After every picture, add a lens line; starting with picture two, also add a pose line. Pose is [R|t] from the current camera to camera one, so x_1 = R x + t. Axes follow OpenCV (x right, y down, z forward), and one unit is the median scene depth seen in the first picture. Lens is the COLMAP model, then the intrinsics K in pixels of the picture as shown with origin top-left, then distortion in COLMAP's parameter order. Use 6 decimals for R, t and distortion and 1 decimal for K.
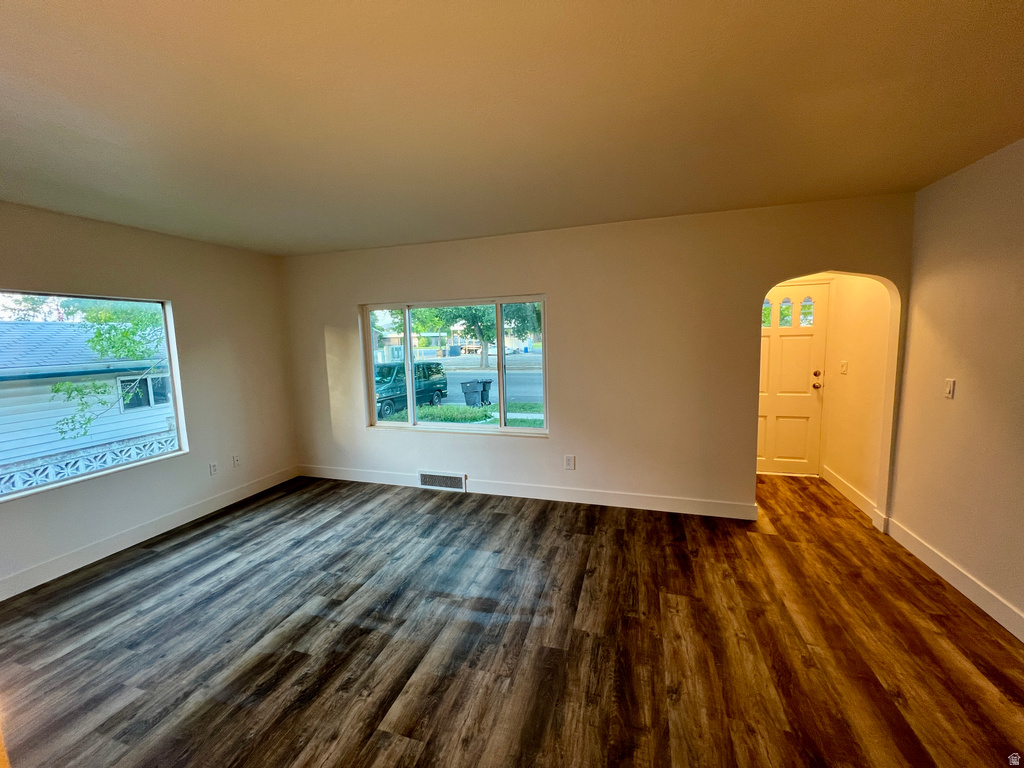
lens RADIAL K [[408.2, 0, 512.5], [0, 408.2, 380.3], [0, 0, 1]] dist [-0.002147, 0.000484]
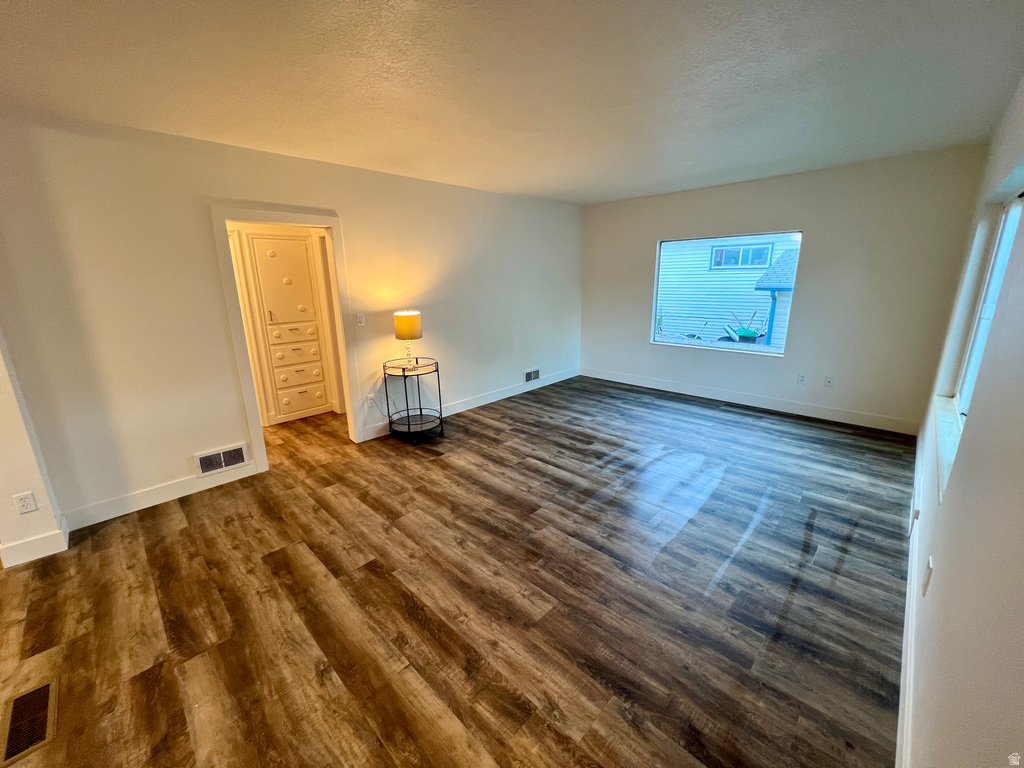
lens RADIAL K [[408.2, 0, 511.7], [0, 408.2, 382.2], [0, 0, 1]] dist [-0.002147, 0.000484]
pose [[-0.451517, 0.257337, -0.854348, 0.805029], [-0.066824, 0.945065, 0.319978, -0.114037], [0.889757, 0.201566, -0.409517, 0.954663]]
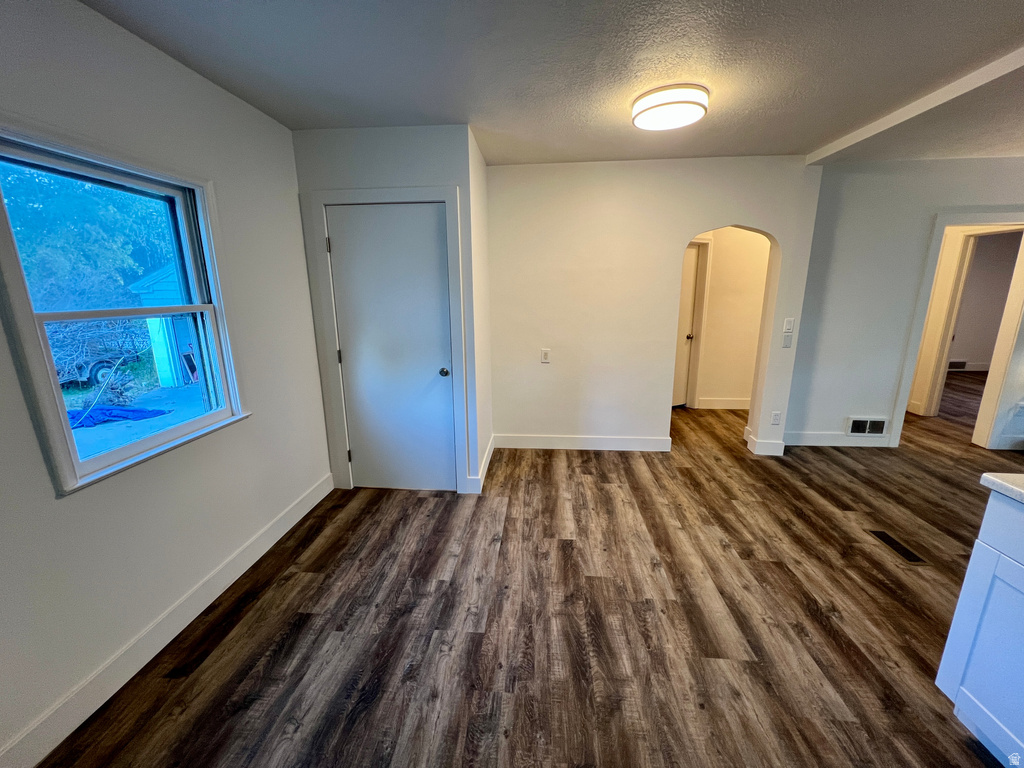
lens RADIAL K [[408.2, 0, 510.7], [0, 408.2, 379.1], [0, 0, 1]] dist [-0.002147, 0.000484]
pose [[-0.975680, 0.086785, -0.201286, 1.622286], [0.016967, 0.945430, 0.325383, -0.109216], [0.218540, 0.314055, -0.923910, 0.780875]]
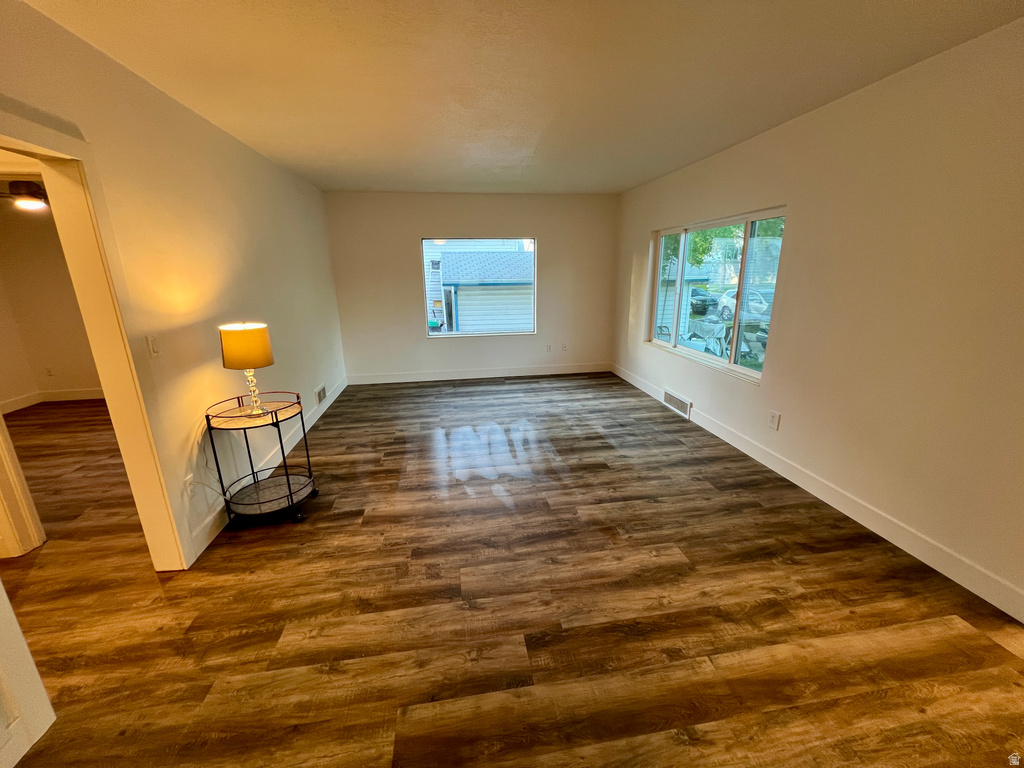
lens RADIAL K [[408.2, 0, 511.0], [0, 408.2, 381.7], [0, 0, 1]] dist [-0.002147, 0.000484]
pose [[0.440945, 0.255507, -0.860397, 0.750093], [-0.094880, 0.966522, 0.238397, -0.022934], [0.892505, -0.023485, 0.450426, 0.205272]]
